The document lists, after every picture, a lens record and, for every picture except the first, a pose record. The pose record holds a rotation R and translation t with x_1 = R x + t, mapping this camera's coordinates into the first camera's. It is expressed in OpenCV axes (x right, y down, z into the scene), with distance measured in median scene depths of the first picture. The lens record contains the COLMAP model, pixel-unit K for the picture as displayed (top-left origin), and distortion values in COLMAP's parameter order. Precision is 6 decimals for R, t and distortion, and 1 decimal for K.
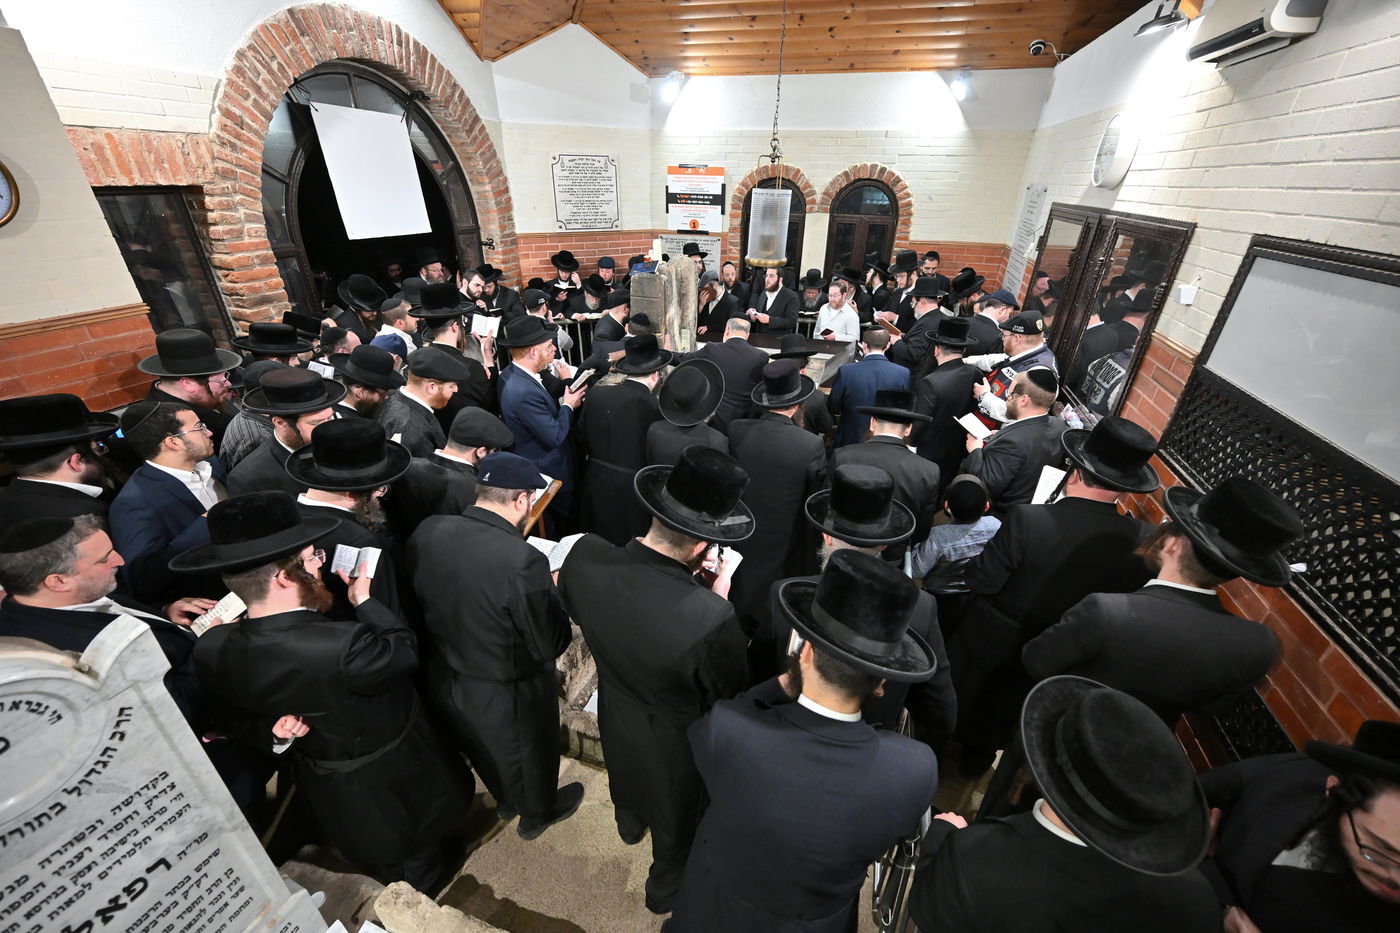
lens RADIAL K [[553.1, 0, 702.1], [0, 553.1, 459.5], [0, 0, 1]] dist [0.001146, -0.000003]
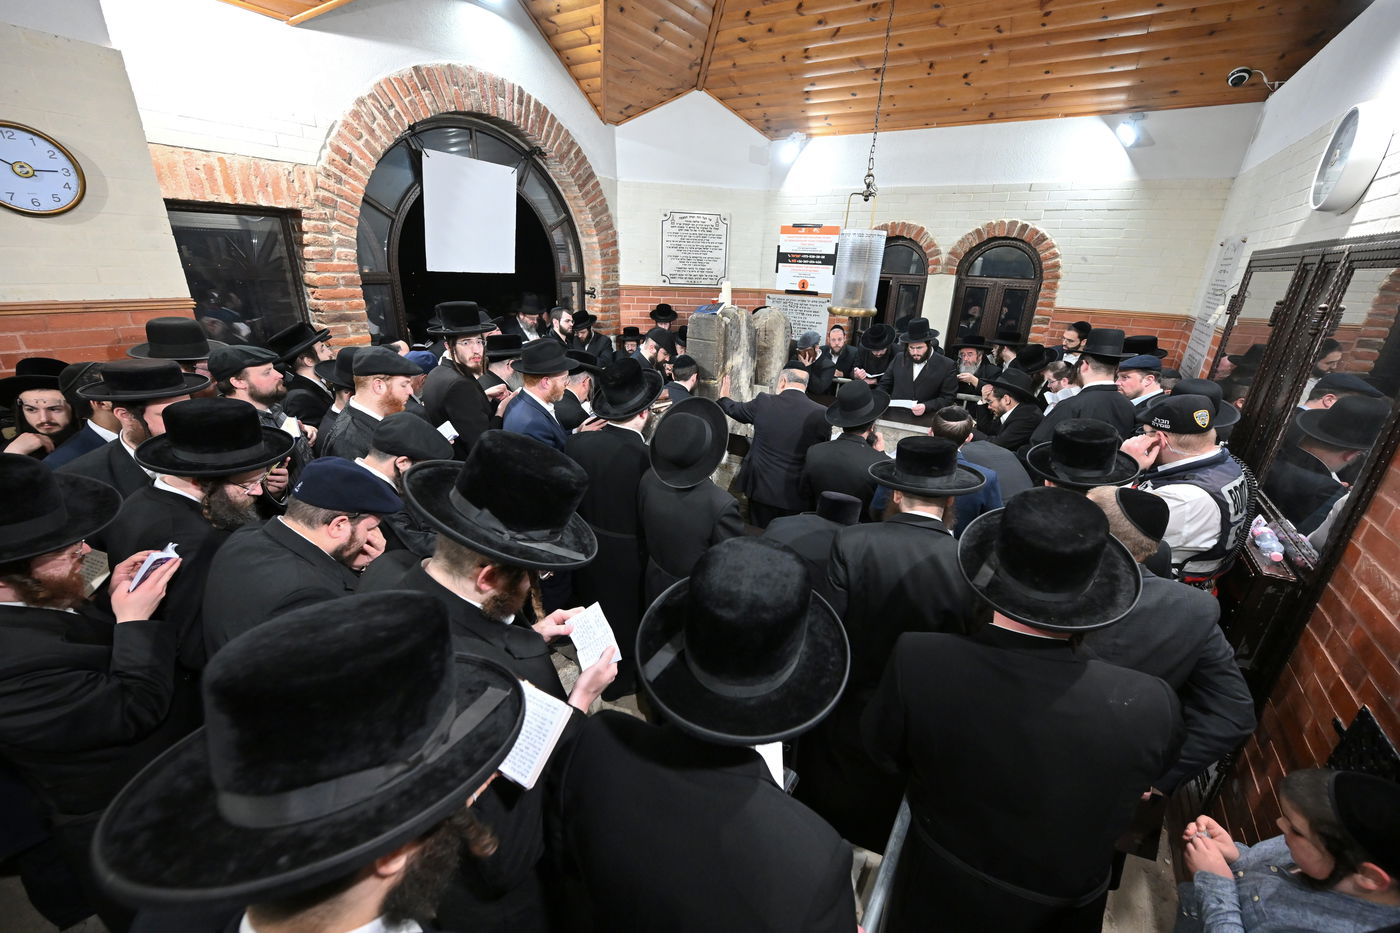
lens RADIAL K [[553.1, 0, 702.1], [0, 553.1, 459.5], [0, 0, 1]] dist [0.001146, -0.000003]
pose [[0.963210, 0.108003, -0.246093, 0.109970], [-0.139903, 0.983344, -0.116022, 0.002777], [0.229463, 0.146182, 0.962277, 0.125879]]
